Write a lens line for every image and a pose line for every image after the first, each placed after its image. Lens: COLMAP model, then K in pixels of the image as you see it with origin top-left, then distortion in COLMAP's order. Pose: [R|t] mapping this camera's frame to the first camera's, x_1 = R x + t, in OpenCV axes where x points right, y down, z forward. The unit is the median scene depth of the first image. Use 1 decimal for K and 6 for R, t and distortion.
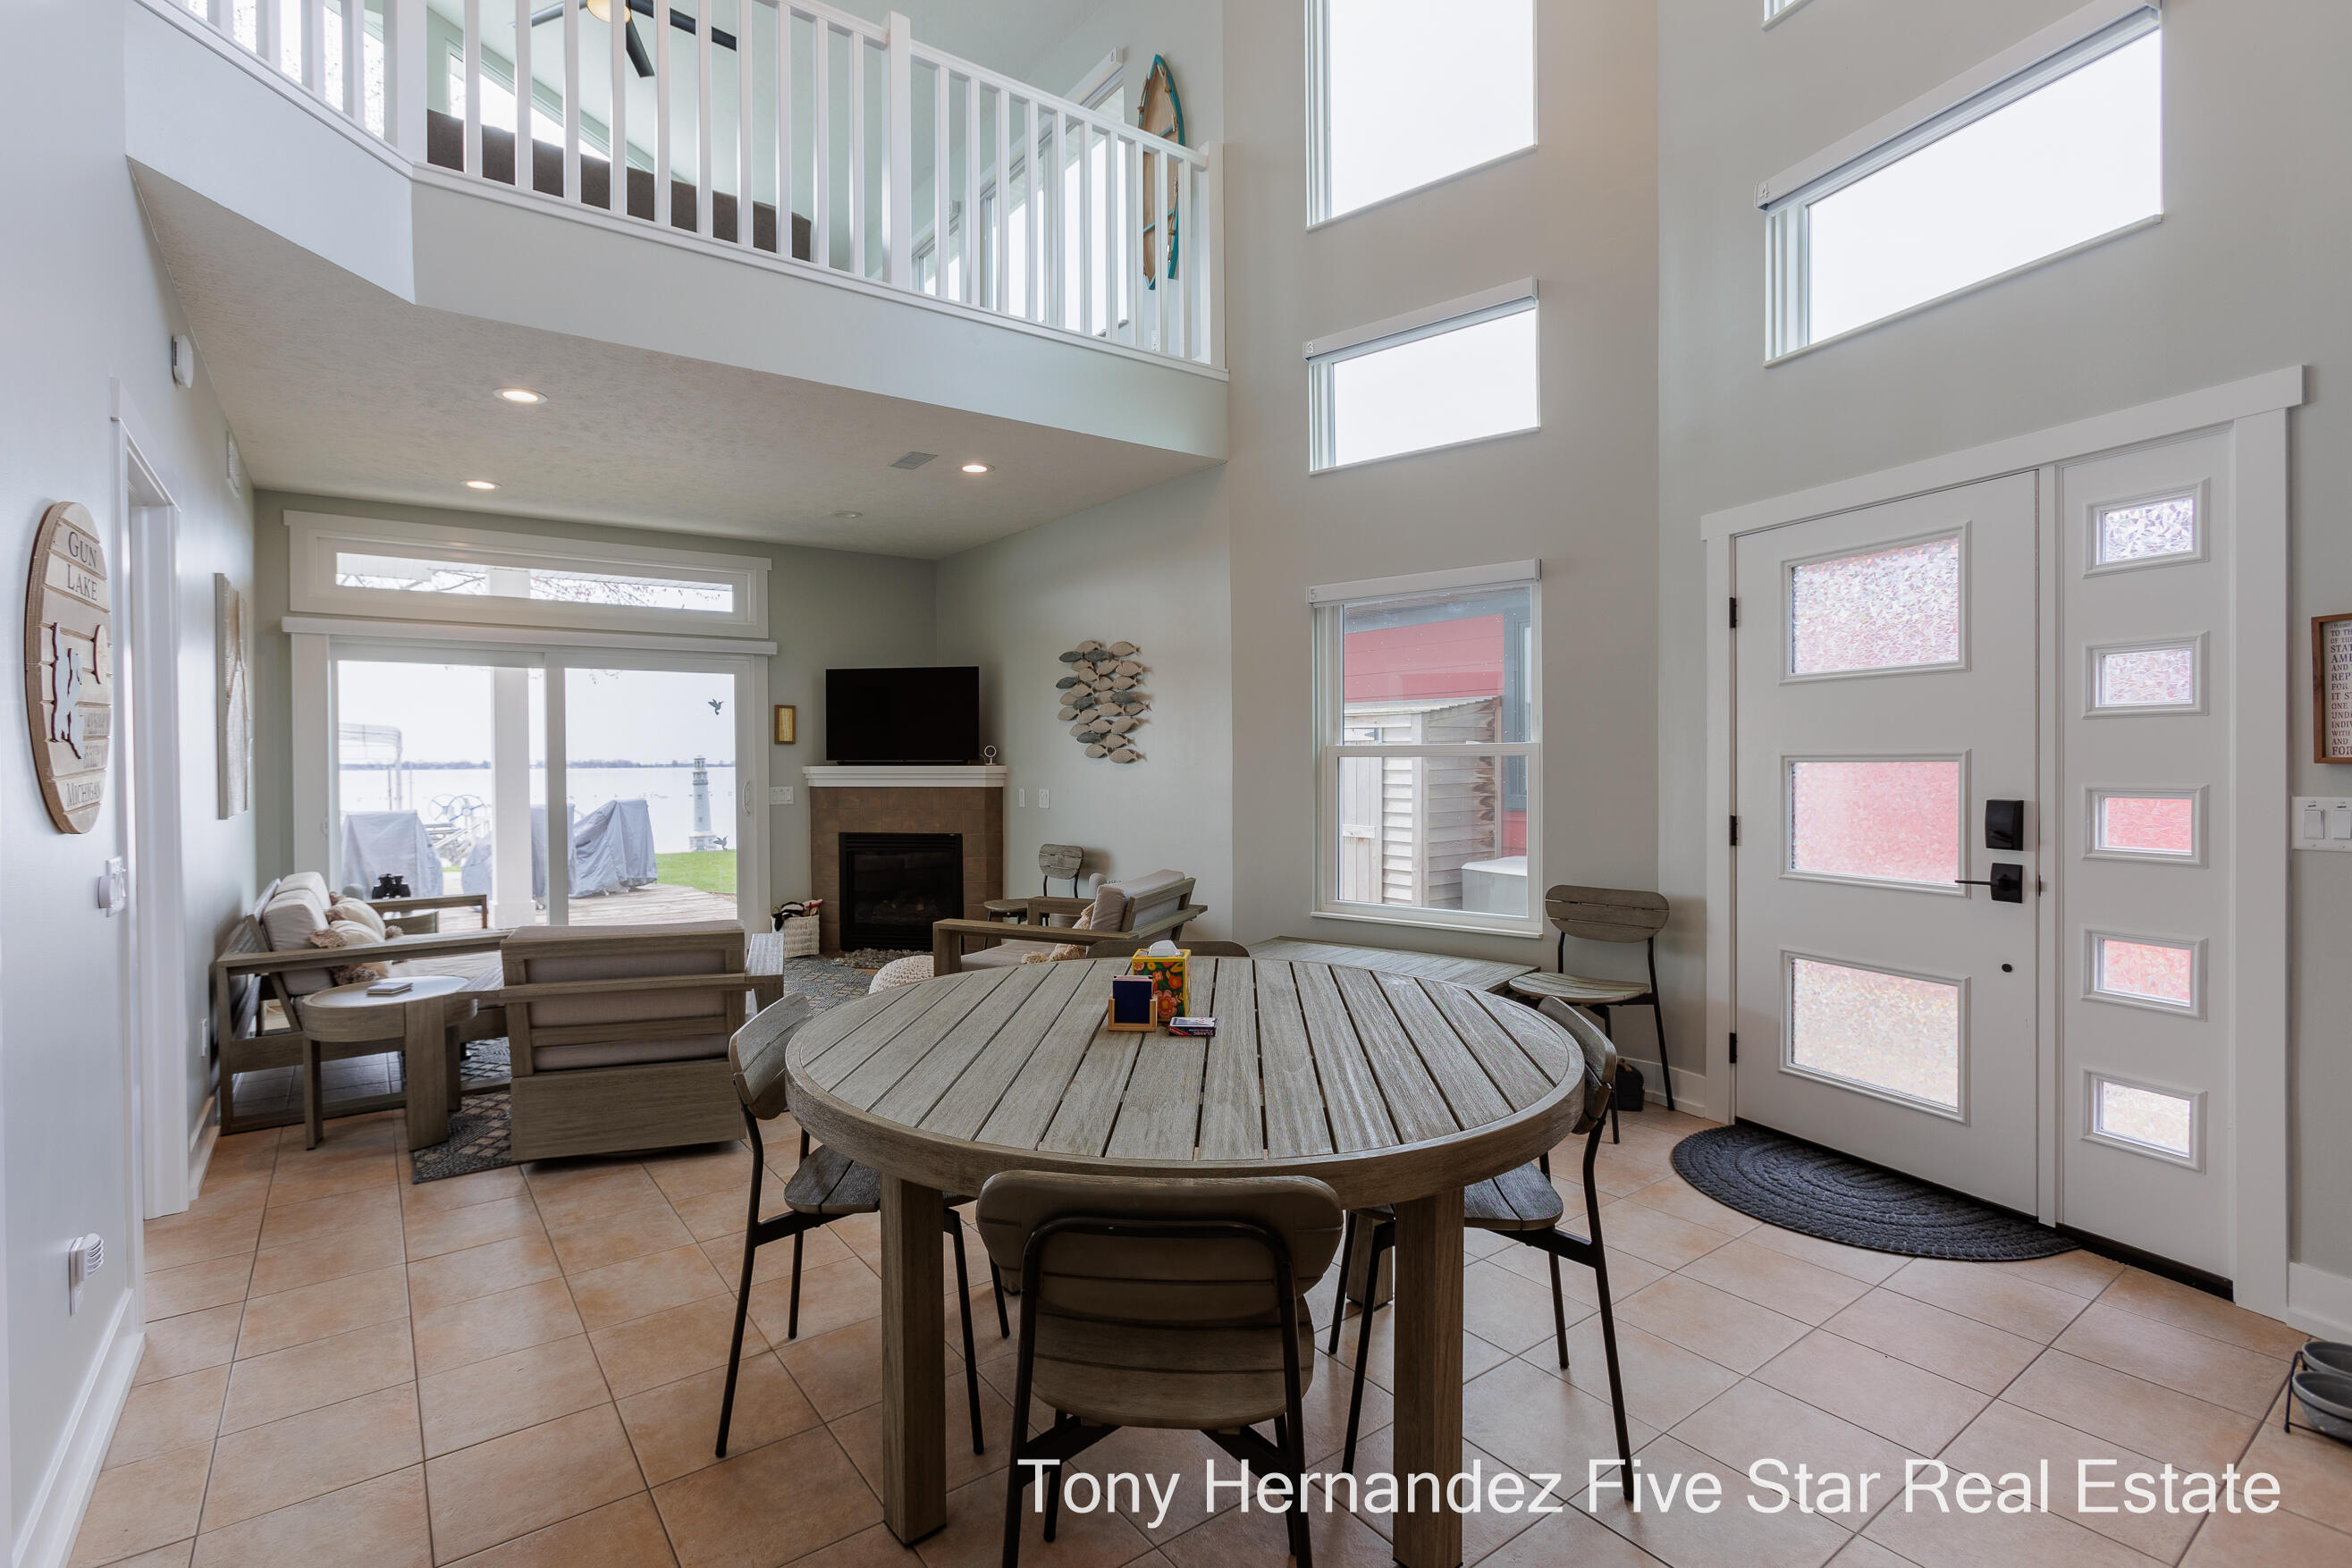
lens RADIAL K [[1088.5, 0, 1114.8], [0, 1088.5, 778.0], [0, 0, 1]] dist [-0.017429, 0.000350]
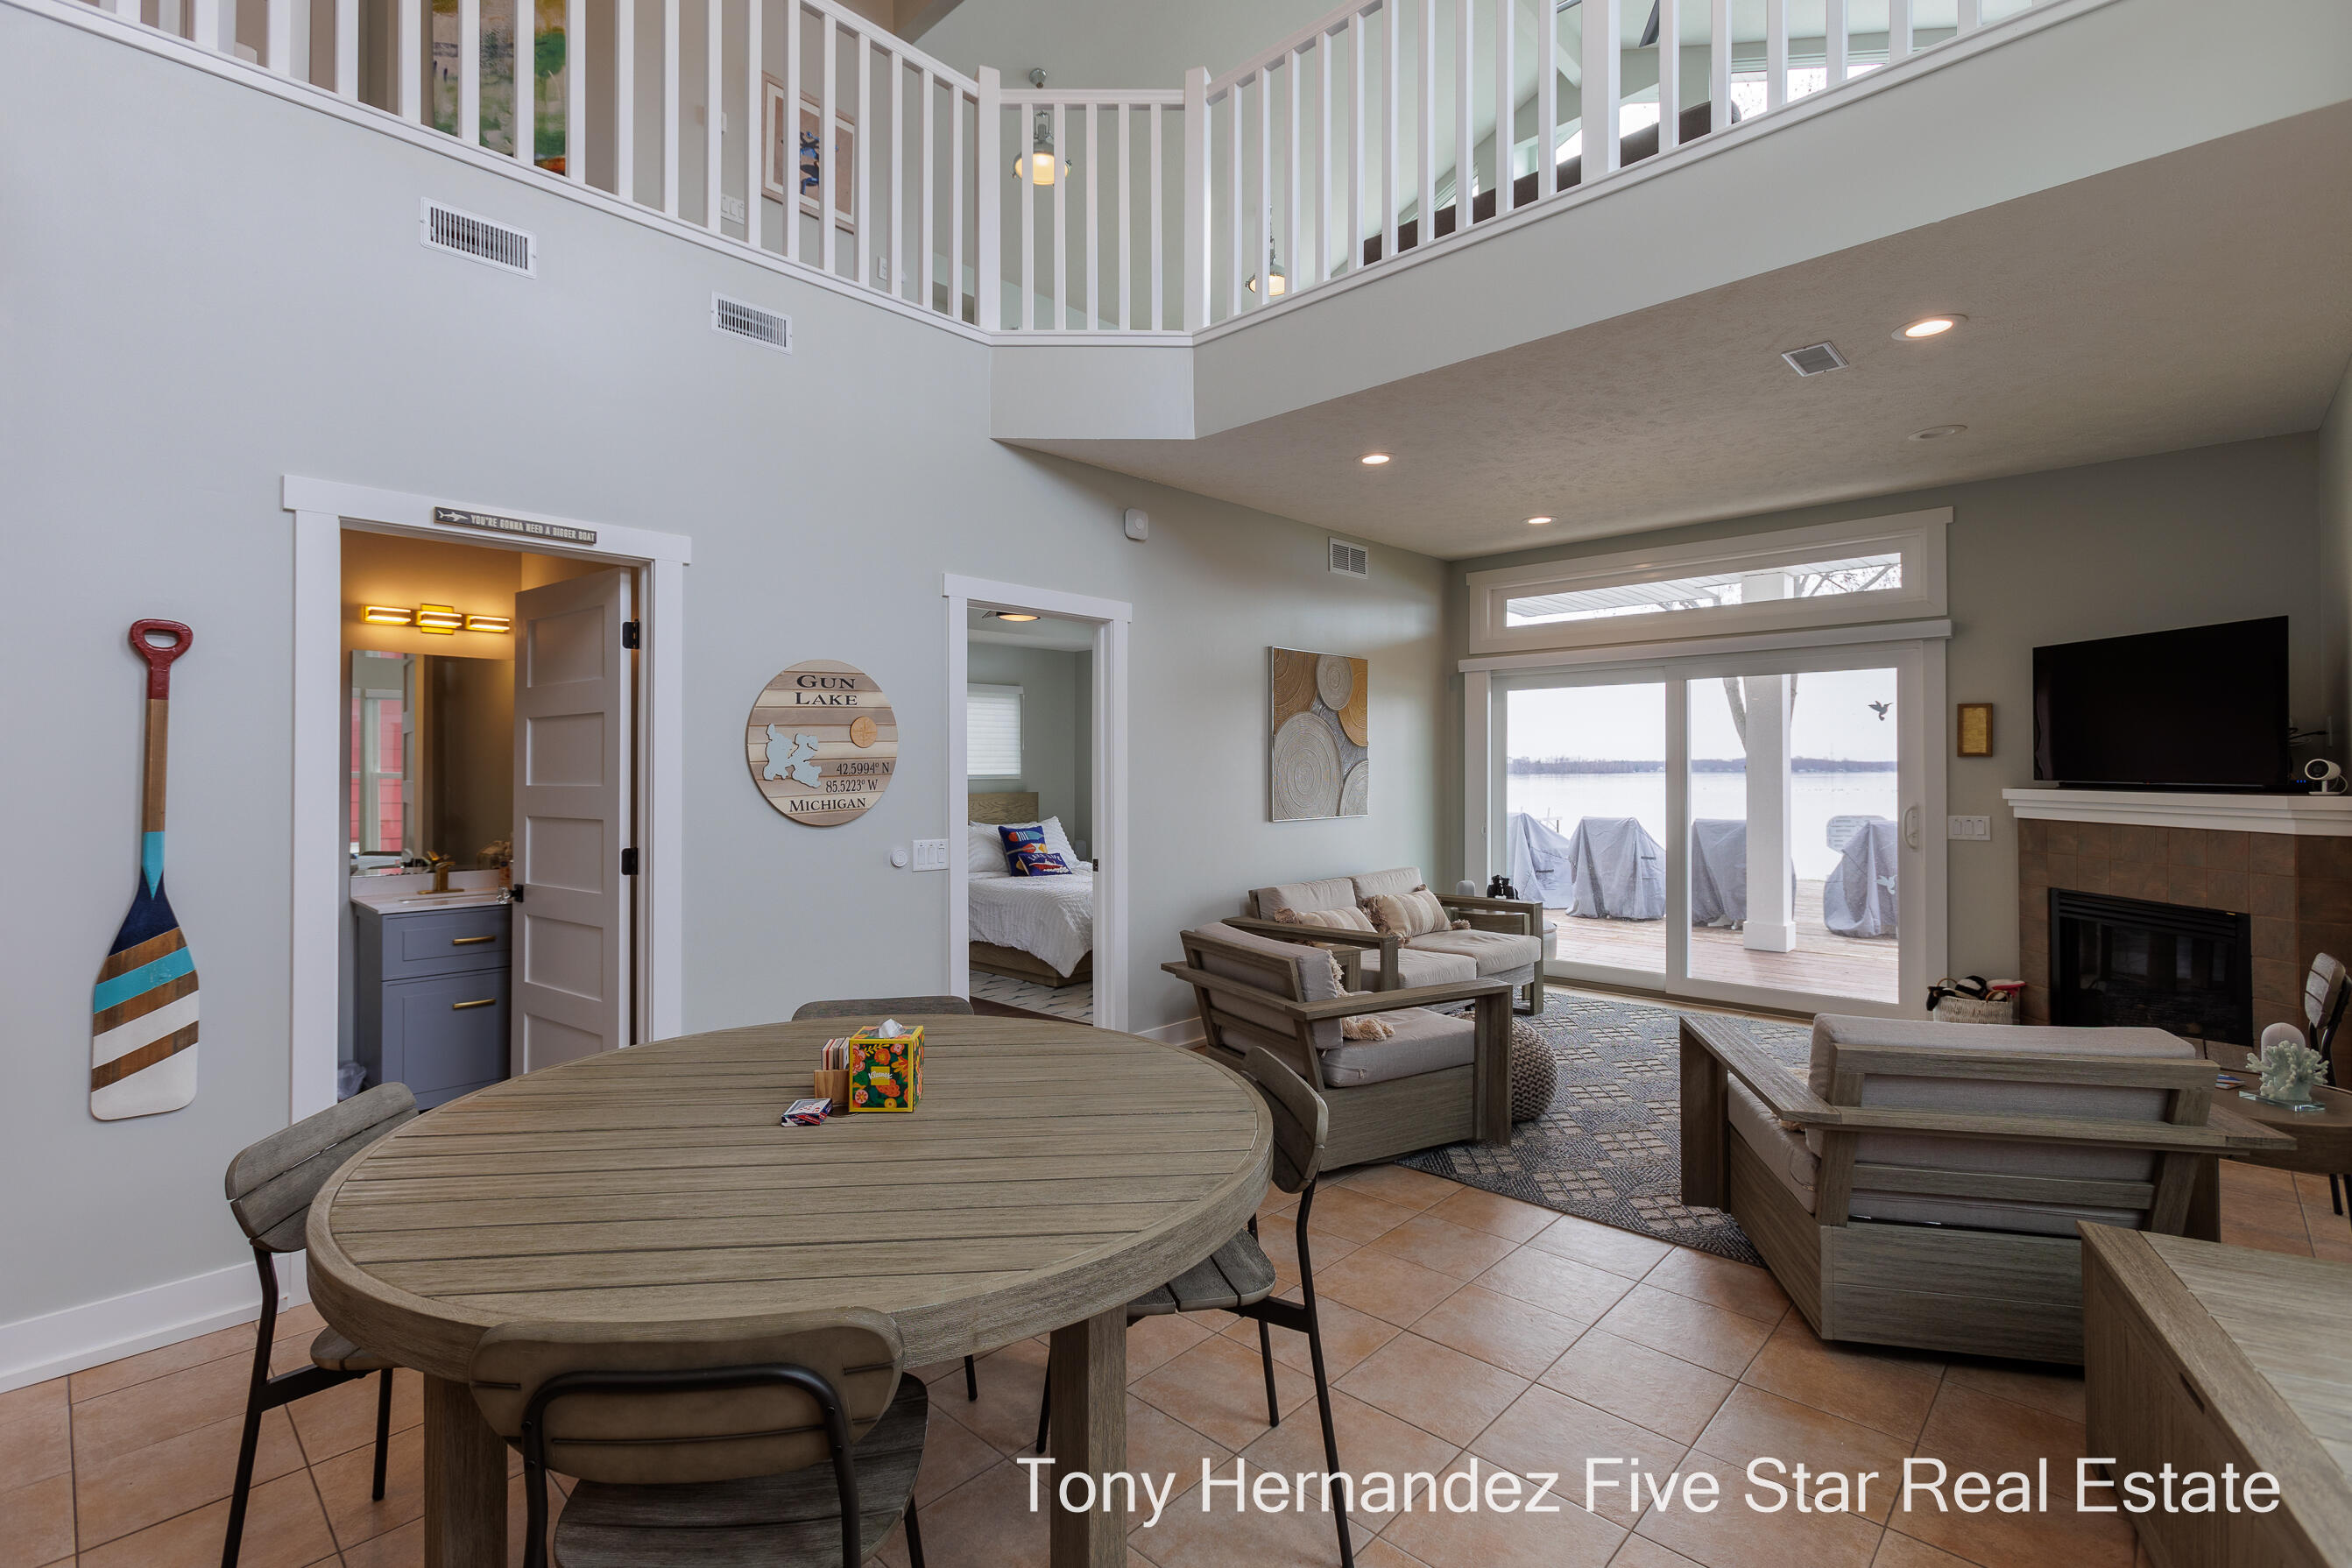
lens RADIAL K [[1075.3, 0, 1150.3], [0, 1075.3, 764.2], [0, 0, 1]] dist [-0.012322, 0.011700]
pose [[0.190623, 0.002318, -0.981661, 0.357050], [-0.013399, 0.999910, -0.000240, -0.022849], [0.981572, 0.013200, 0.190637, 0.395080]]
